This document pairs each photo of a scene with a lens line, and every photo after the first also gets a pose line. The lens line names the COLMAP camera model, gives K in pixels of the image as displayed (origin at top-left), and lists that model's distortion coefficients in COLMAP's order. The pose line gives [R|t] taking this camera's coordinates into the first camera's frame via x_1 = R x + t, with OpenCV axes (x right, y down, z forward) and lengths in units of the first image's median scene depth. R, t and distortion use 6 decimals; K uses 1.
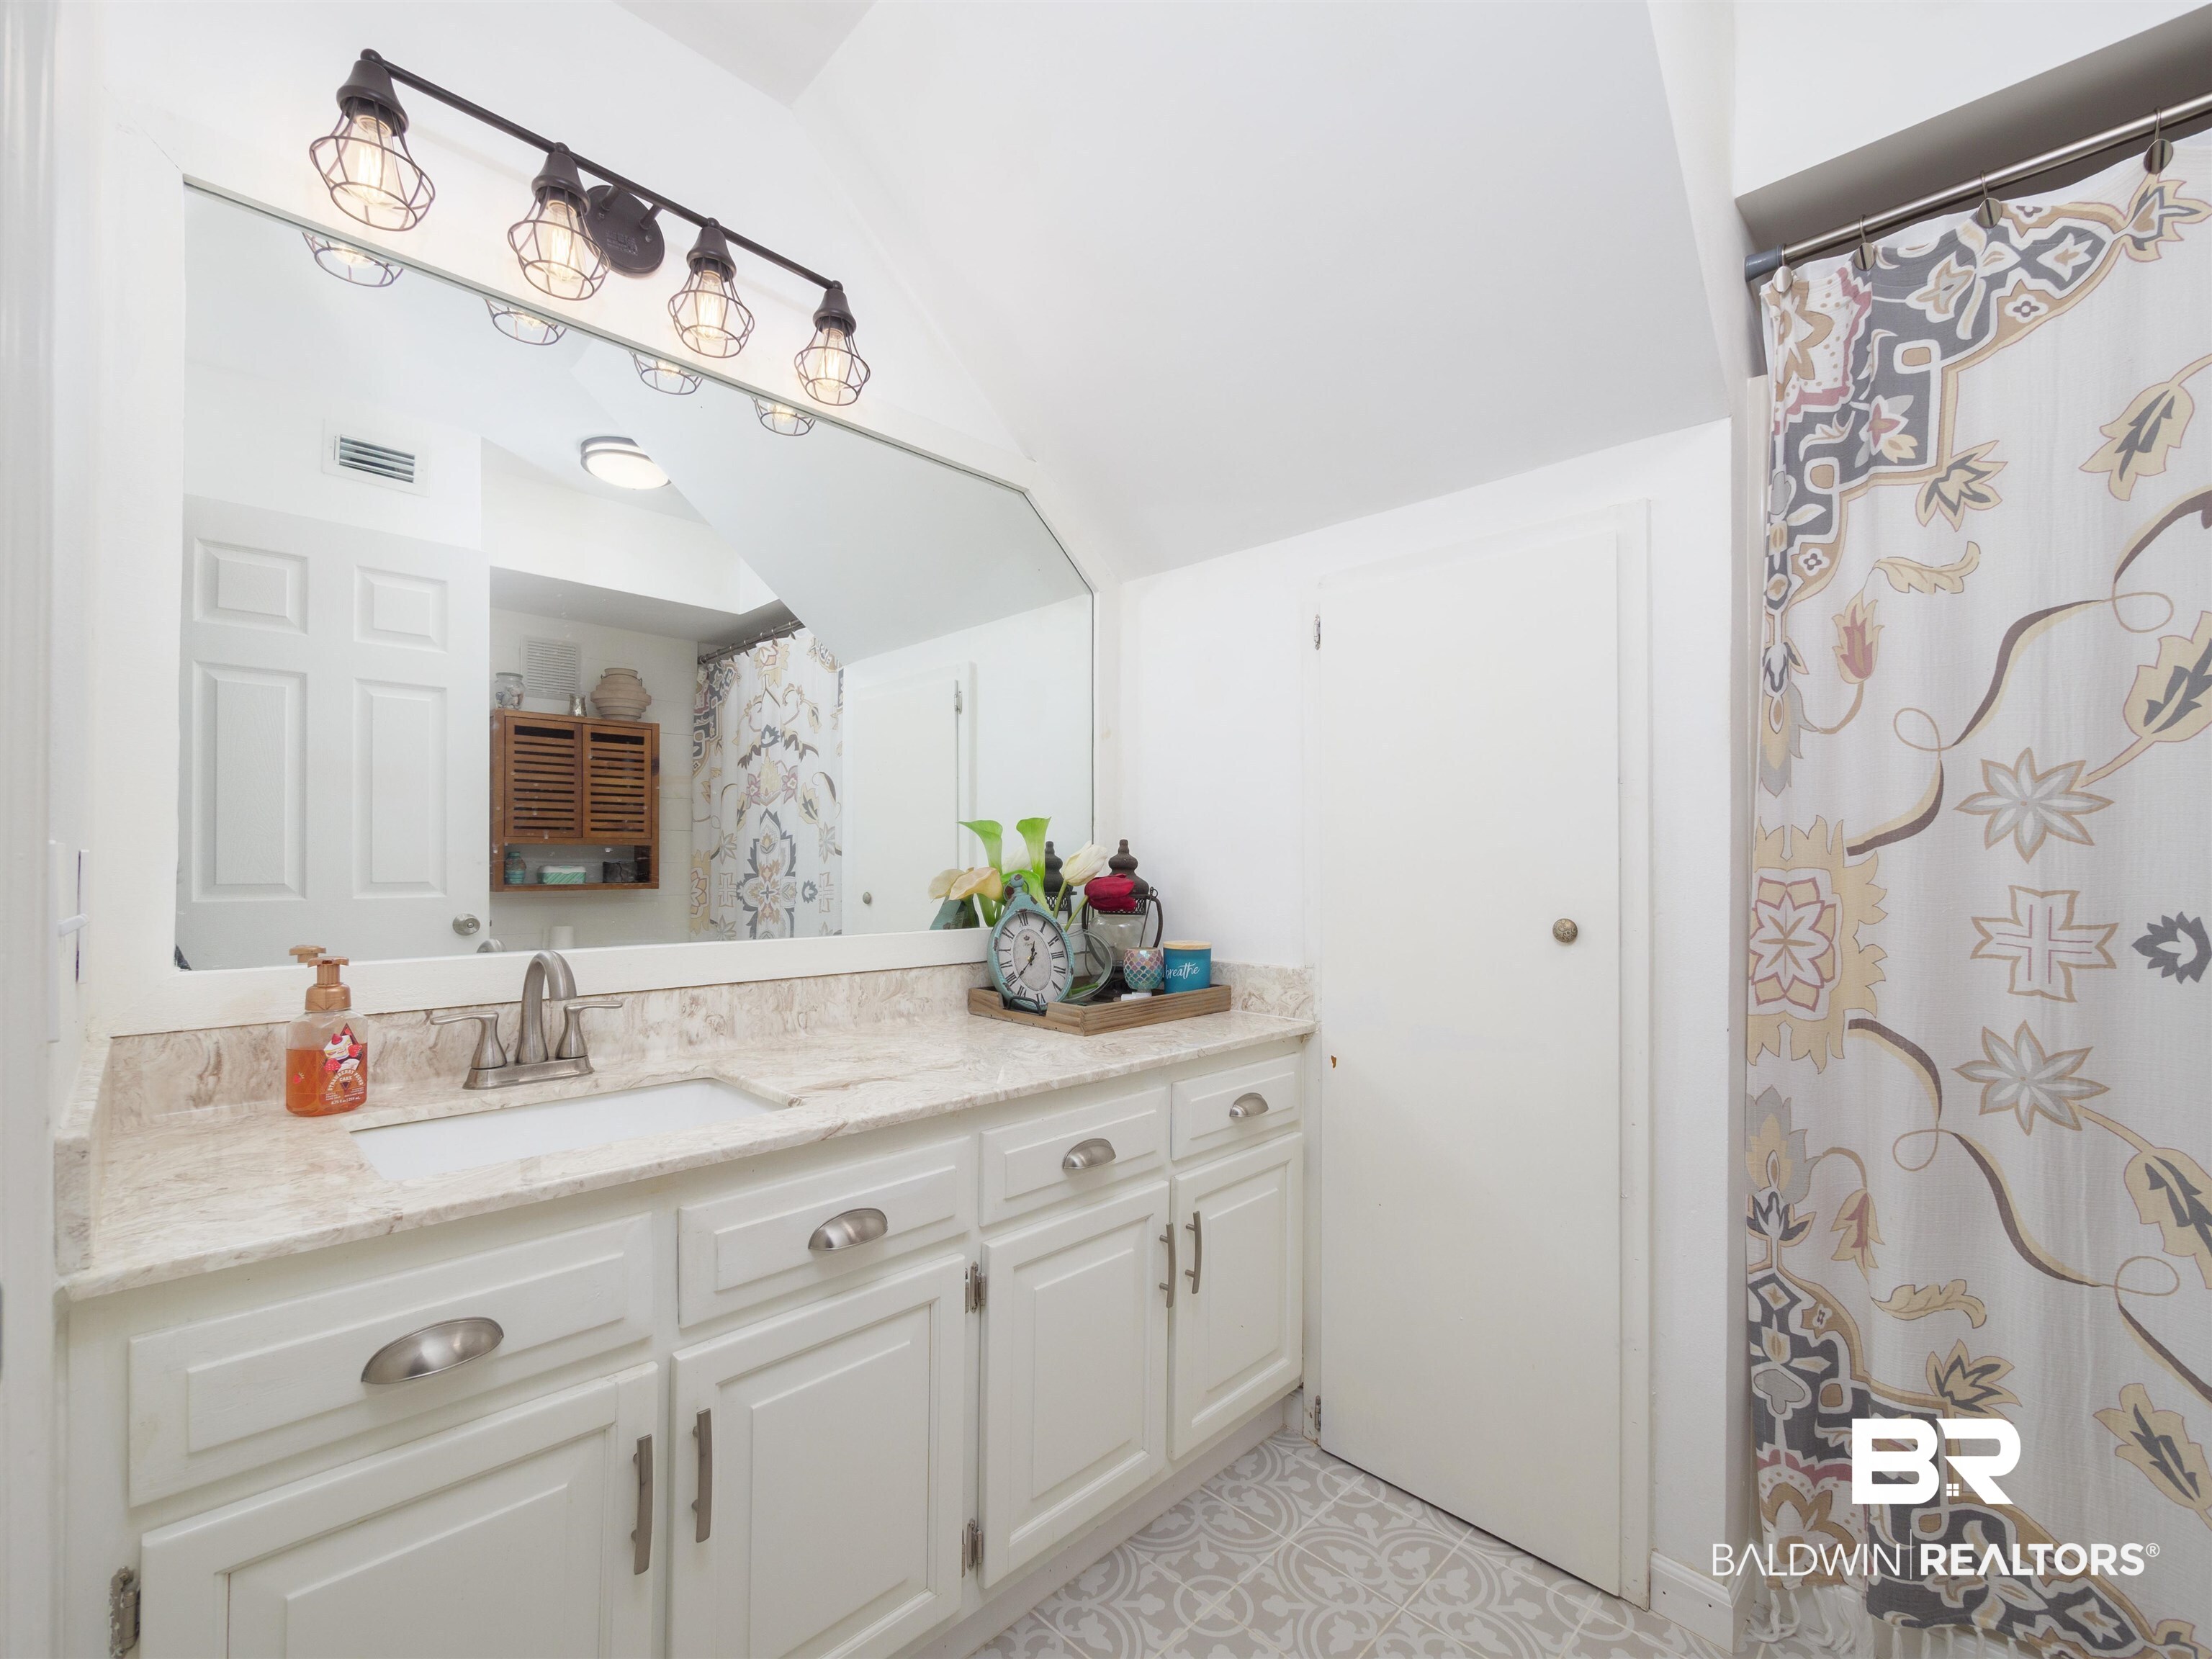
lens RADIAL K [[914.1, 0, 1102.7], [0, 914.1, 849.3], [0, 0, 1]] dist [-0.003074, -0.000314]
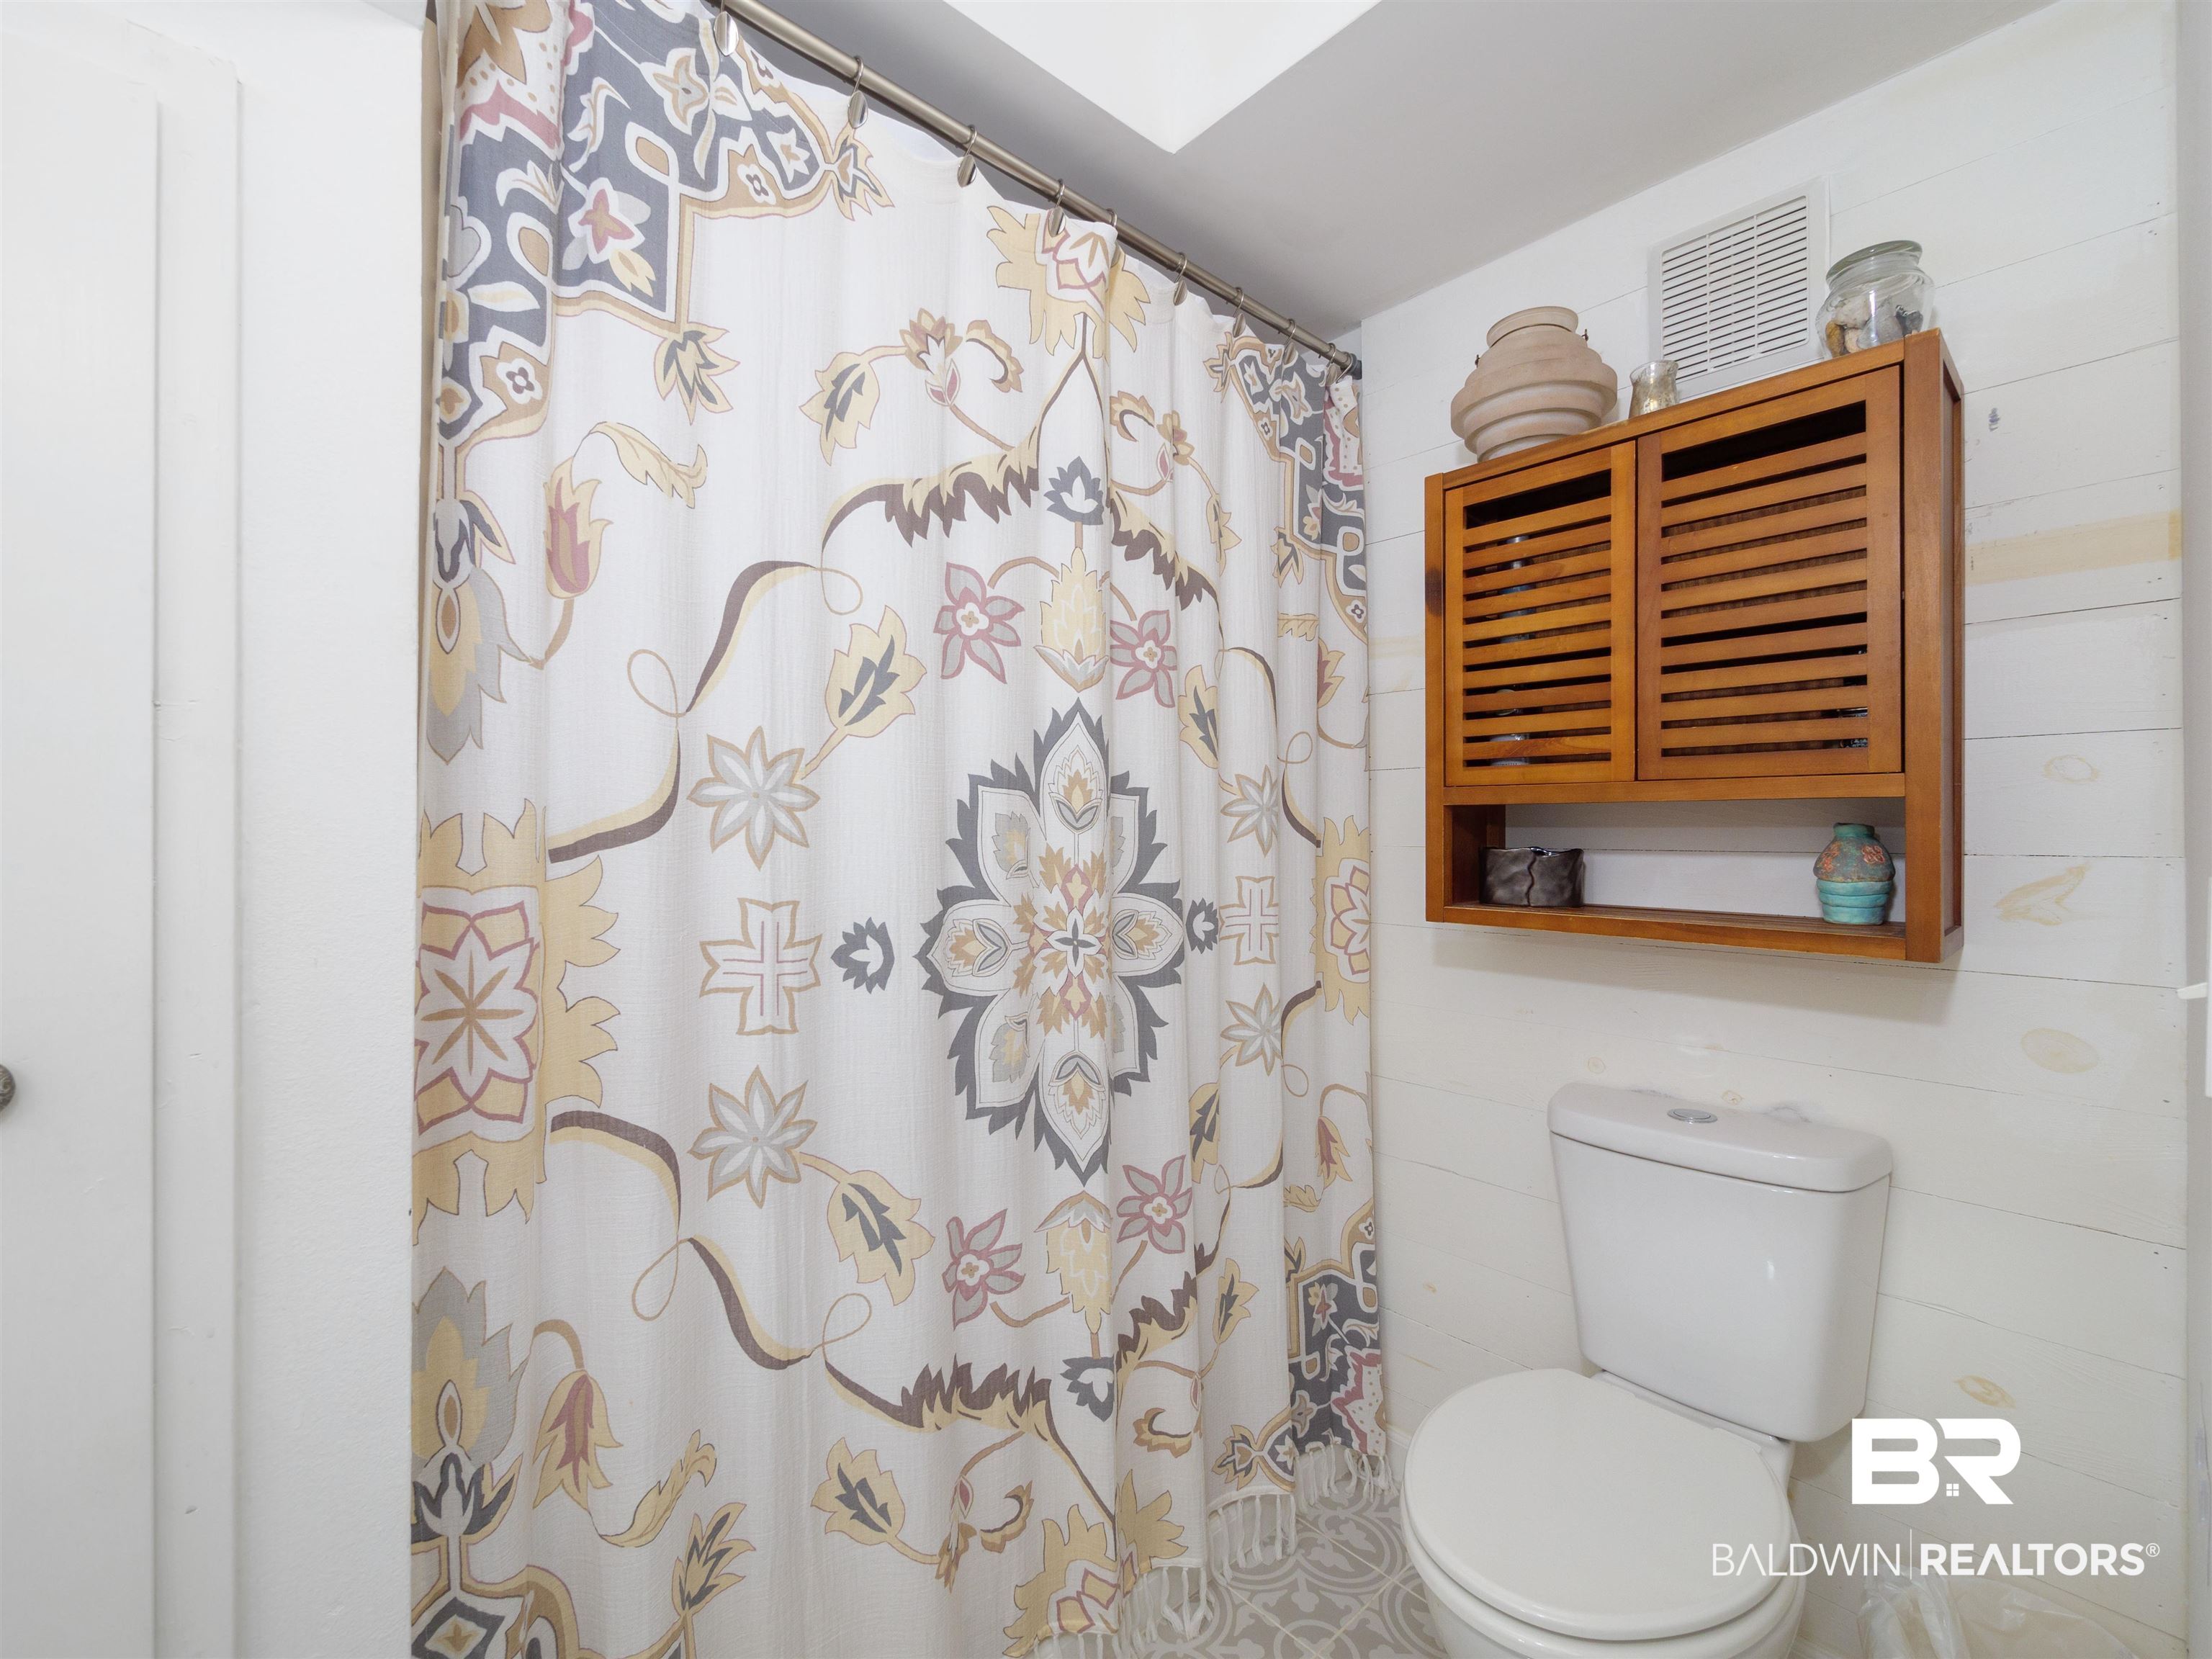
lens RADIAL K [[938.7, 0, 1088.5], [0, 938.7, 825.3], [0, 0, 1]] dist [-0.005542, -0.000055]
pose [[0.069802, -0.001226, 0.997560, 0.201911], [-0.017659, 0.999841, 0.002465, -0.030431], [-0.997405, -0.017788, 0.069769, 0.632896]]
